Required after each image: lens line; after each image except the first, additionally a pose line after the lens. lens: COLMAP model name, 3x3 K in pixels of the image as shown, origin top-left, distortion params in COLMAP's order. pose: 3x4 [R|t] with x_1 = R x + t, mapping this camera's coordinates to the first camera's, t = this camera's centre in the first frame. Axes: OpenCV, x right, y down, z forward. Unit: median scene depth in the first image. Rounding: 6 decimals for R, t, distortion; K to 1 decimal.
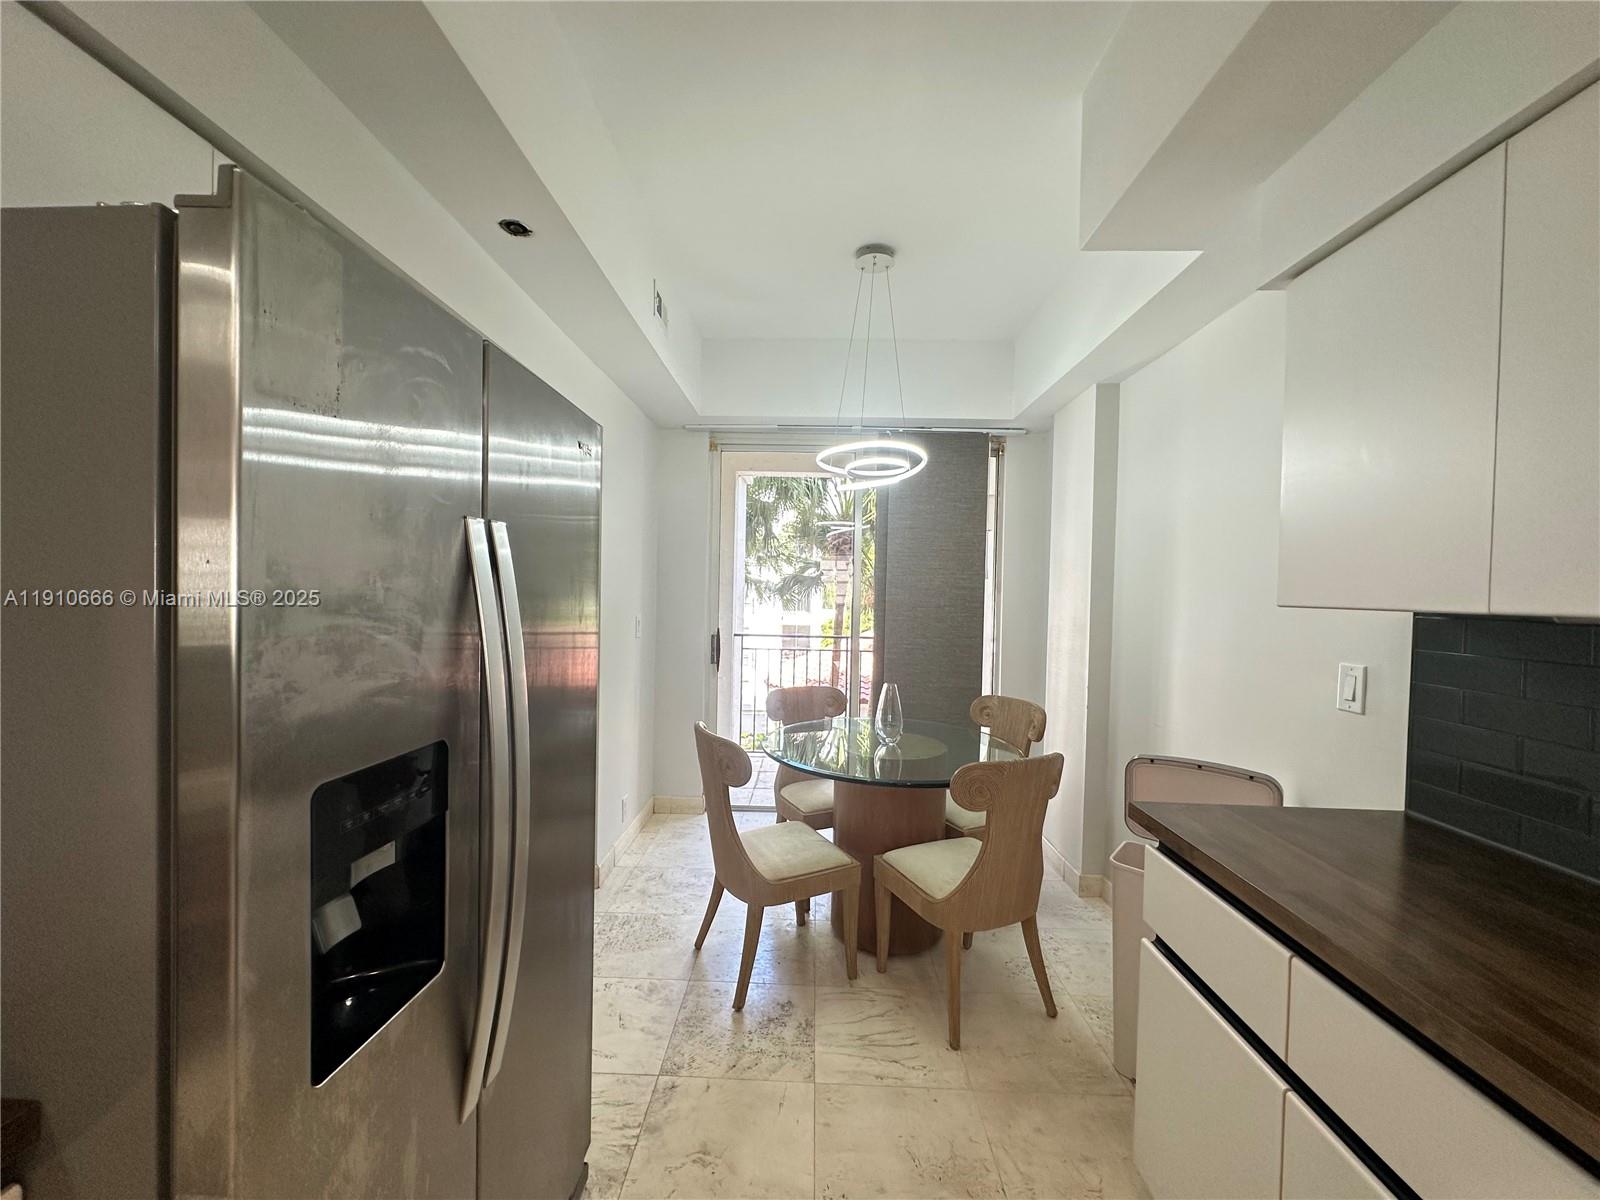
lens RADIAL K [[639.9, 0, 794.1], [0, 639.9, 600.0], [0, 0, 1]] dist [-0.000223, 0.000285]
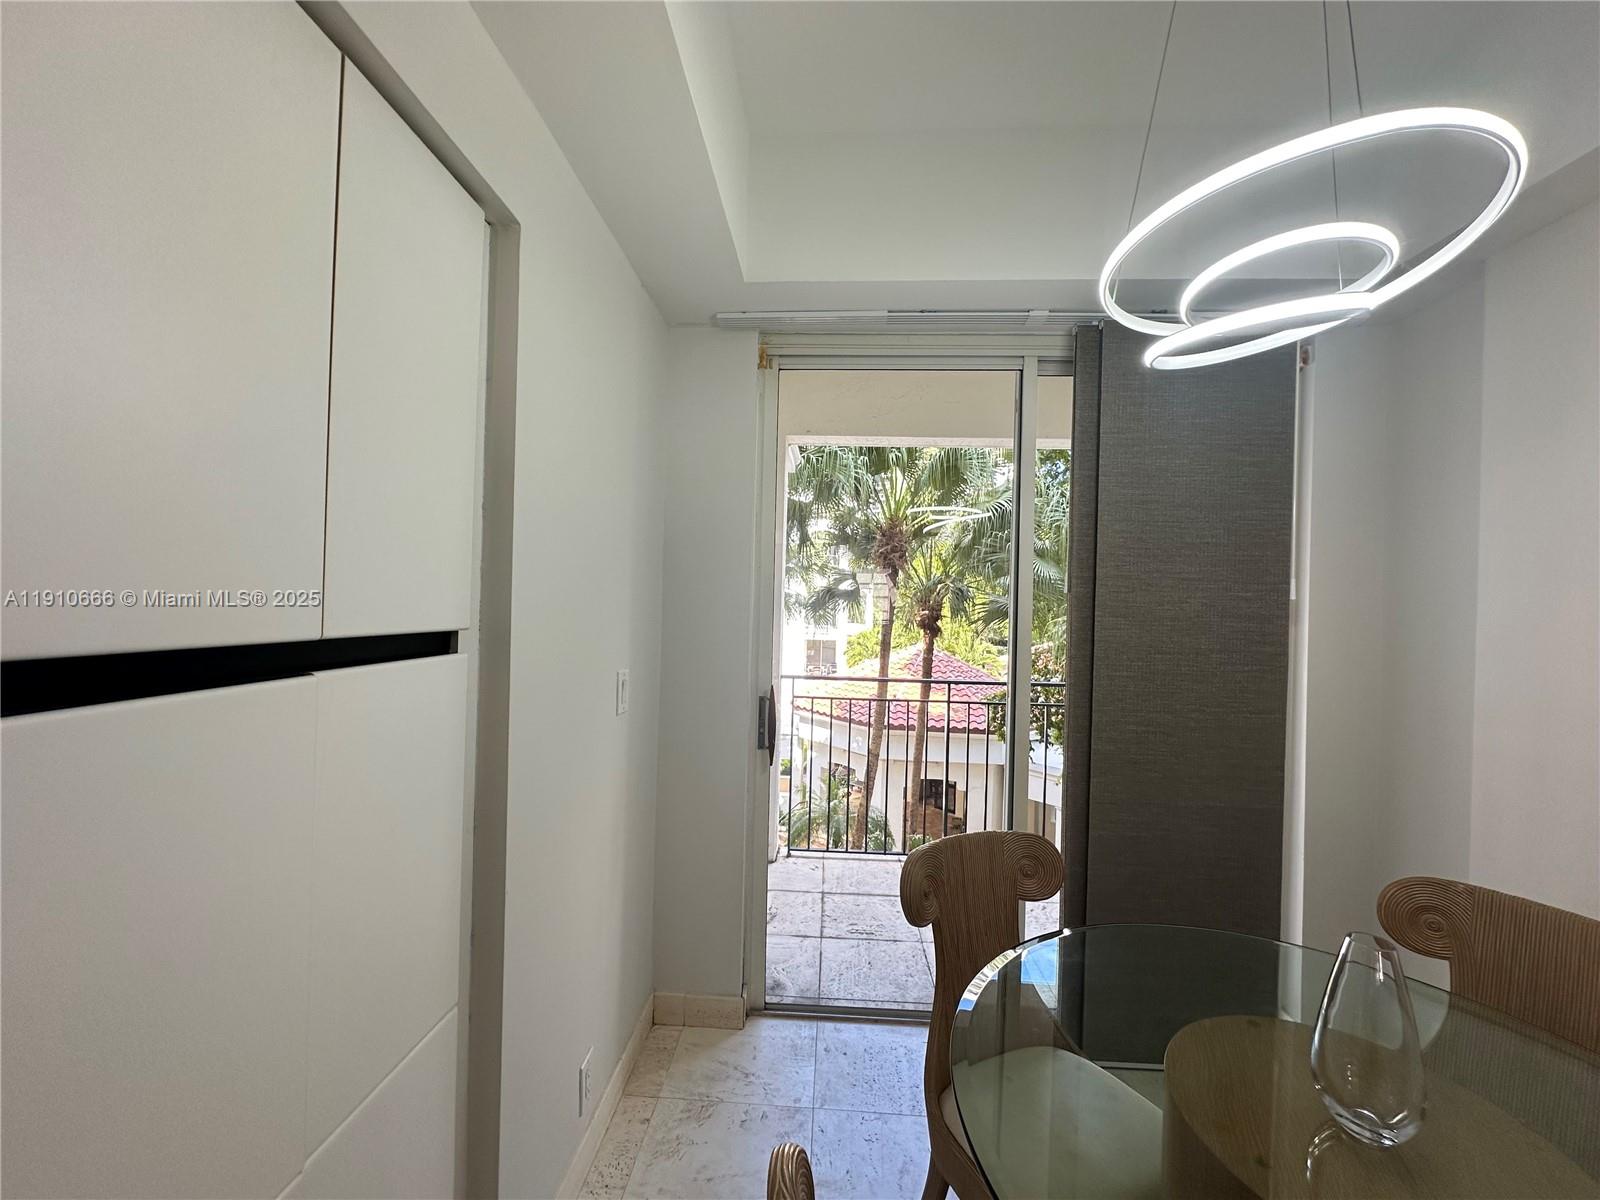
lens RADIAL K [[639.9, 0, 804.8], [0, 639.9, 599.5], [0, 0, 1]] dist [-0.000223, 0.000285]
pose [[0.999899, 0.004362, -0.013519, -0.026820], [-0.004633, 0.999789, -0.020012, -0.006395], [0.013429, 0.020072, 0.999708, 0.143317]]
